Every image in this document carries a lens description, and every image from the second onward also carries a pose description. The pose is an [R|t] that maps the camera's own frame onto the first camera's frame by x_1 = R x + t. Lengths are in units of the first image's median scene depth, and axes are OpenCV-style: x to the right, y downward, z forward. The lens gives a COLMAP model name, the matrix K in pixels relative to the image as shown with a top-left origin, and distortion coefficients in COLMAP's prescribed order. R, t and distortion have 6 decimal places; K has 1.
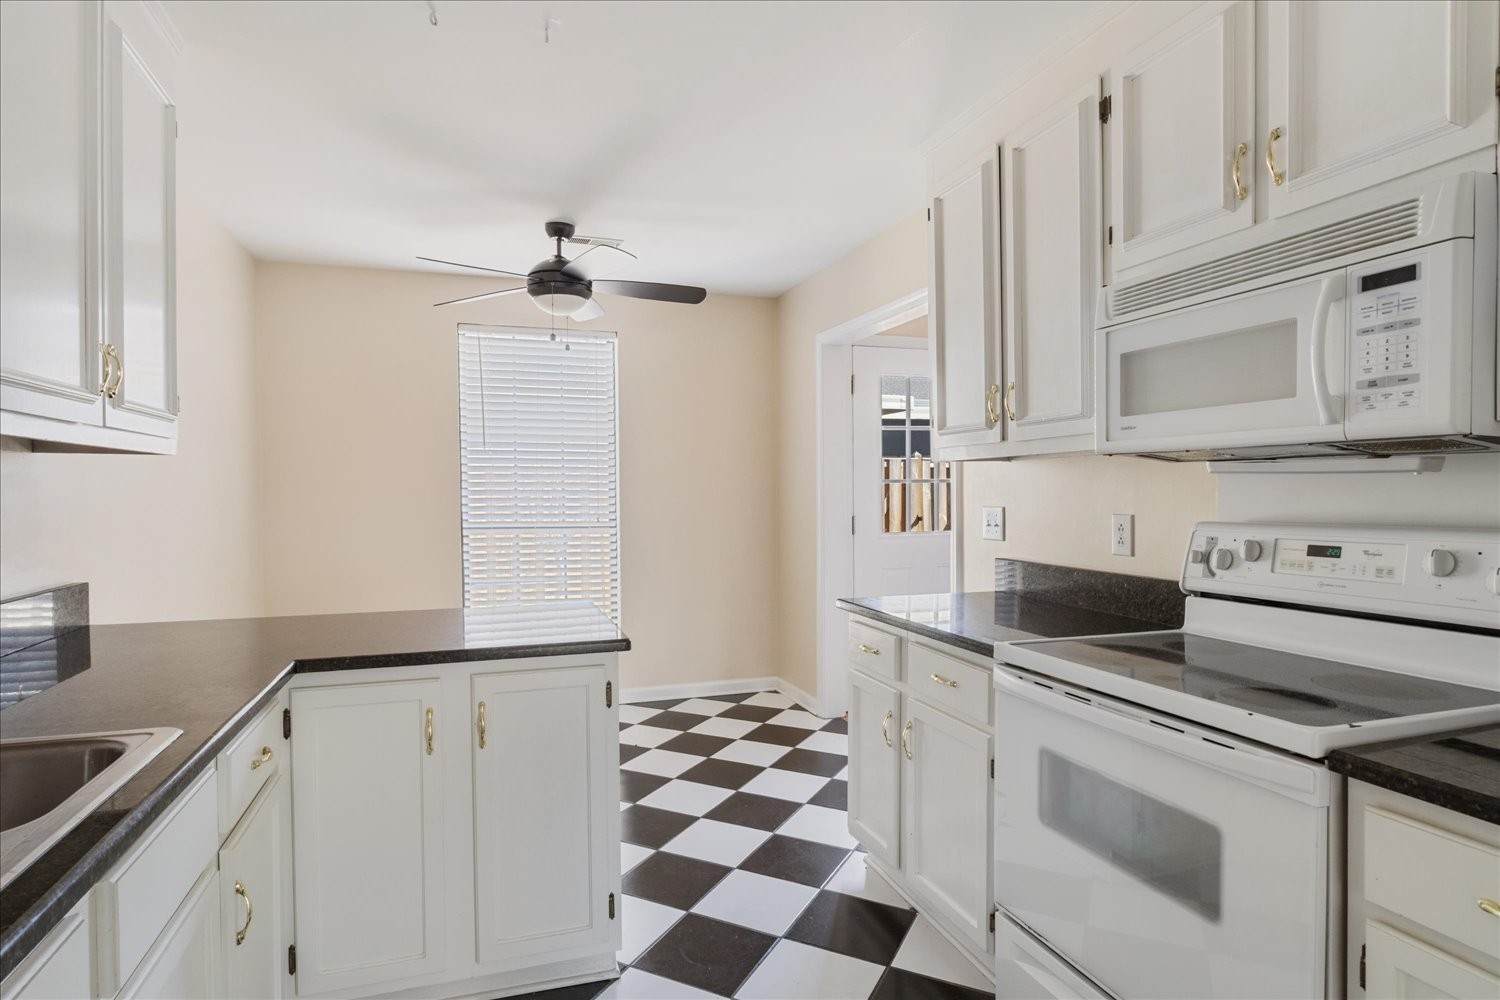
lens RADIAL K [[824.8, 0, 756.0], [0, 824.8, 508.0], [0, 0, 1]] dist [-0.002066, -0.001372]
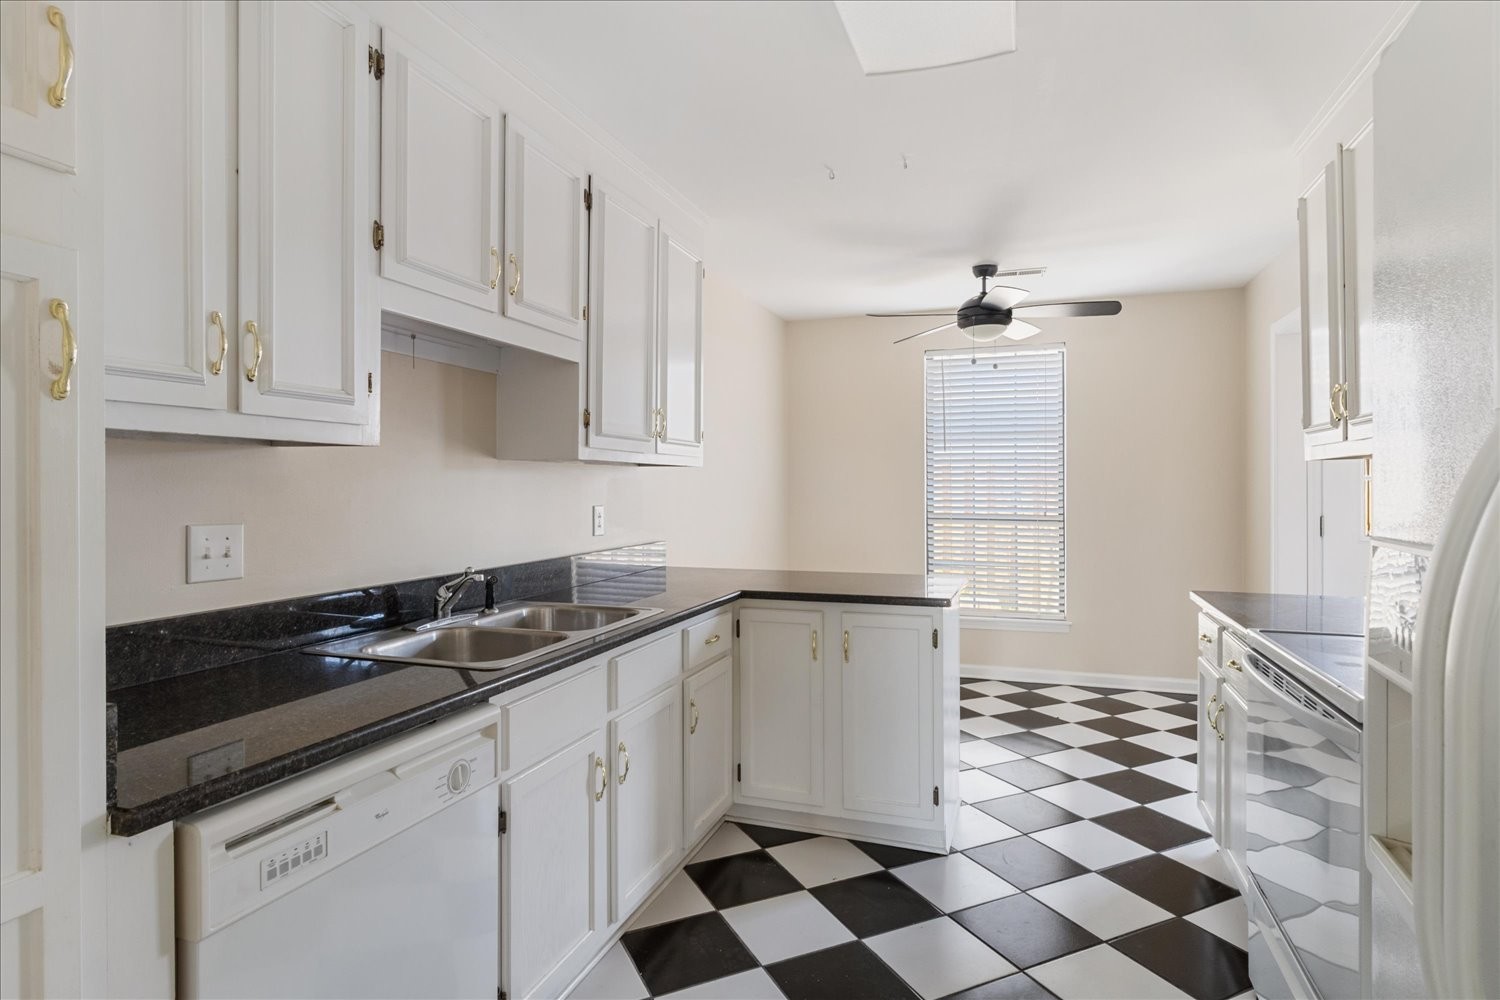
lens RADIAL K [[824.8, 0, 745.5], [0, 824.8, 489.2], [0, 0, 1]] dist [-0.002066, -0.001372]
pose [[0.782749, 0.004803, -0.622319, 0.242015], [-0.015174, 0.999820, -0.011369, -0.000260], [0.622153, 0.018342, 0.782681, -0.151205]]
